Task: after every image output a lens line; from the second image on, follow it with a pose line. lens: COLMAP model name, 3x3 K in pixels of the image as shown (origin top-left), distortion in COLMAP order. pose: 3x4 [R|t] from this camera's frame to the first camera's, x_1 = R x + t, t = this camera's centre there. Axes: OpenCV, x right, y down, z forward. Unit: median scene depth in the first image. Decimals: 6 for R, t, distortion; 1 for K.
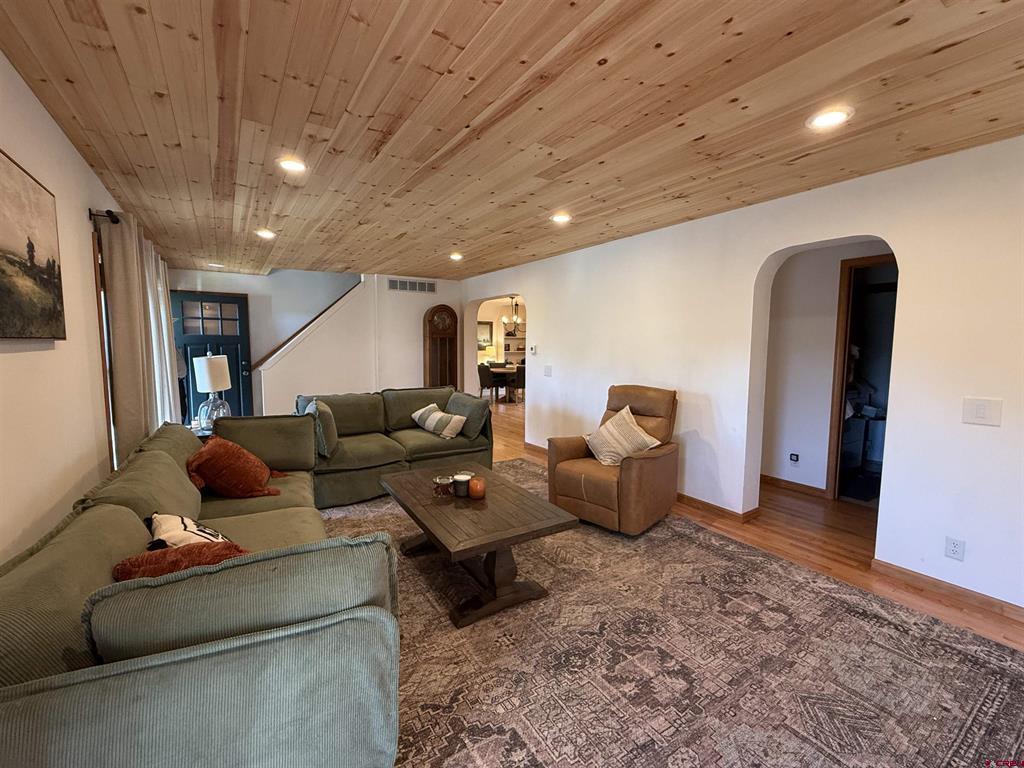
lens RADIAL K [[451.3, 0, 512.0], [0, 451.3, 384.0], [0, 0, 1]] dist [0.000575, 0.000041]
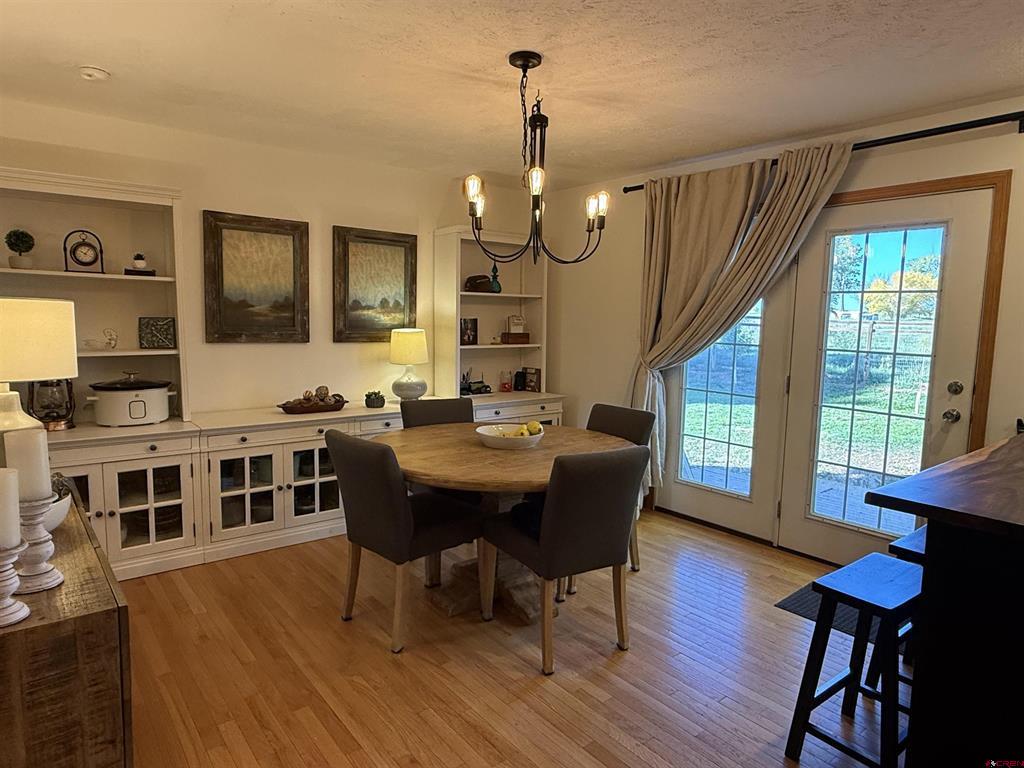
lens RADIAL K [[634.8, 0, 512.0], [0, 634.8, 384.0], [0, 0, 1]] dist [0.002108, -0.001614]
pose [[0.995056, 0.002725, 0.099281, -0.023689], [-0.004759, 0.999784, 0.020253, -0.058531], [-0.099205, -0.020625, 0.994853, 0.627839]]
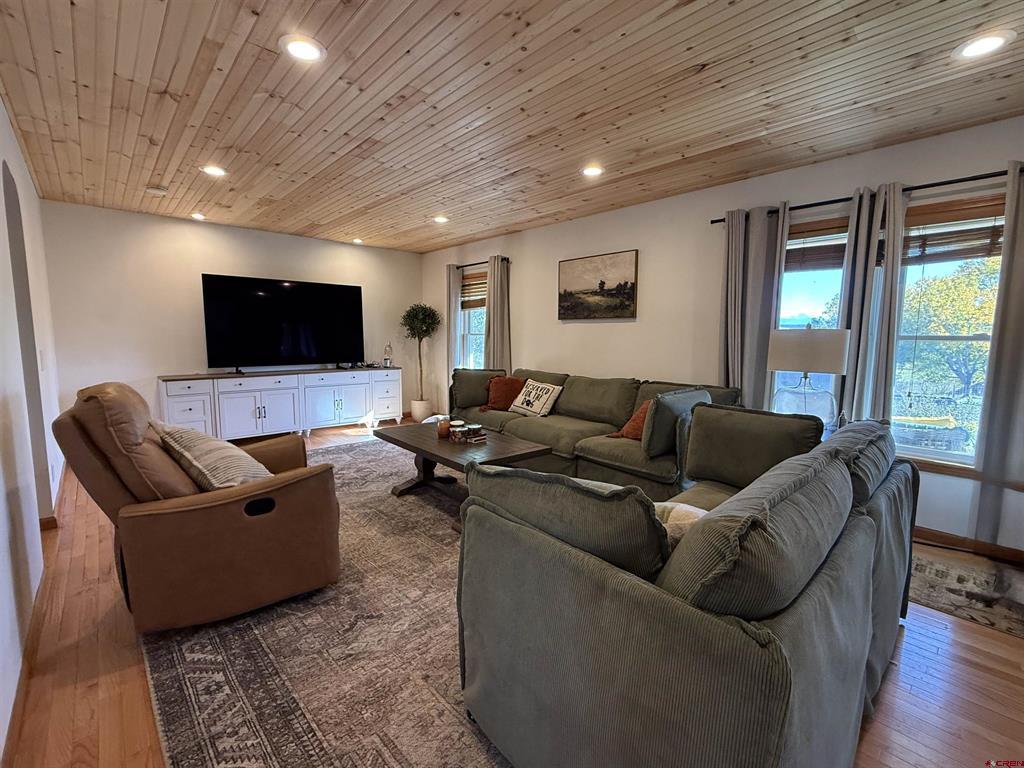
lens RADIAL K [[451.3, 0, 512.0], [0, 451.3, 384.0], [0, 0, 1]] dist [0.000575, 0.000041]
pose [[-0.984821, 0.009965, -0.173284, -0.026004], [-0.025259, 0.979494, 0.199883, -0.081752], [0.171722, 0.201226, -0.964375, 1.229357]]
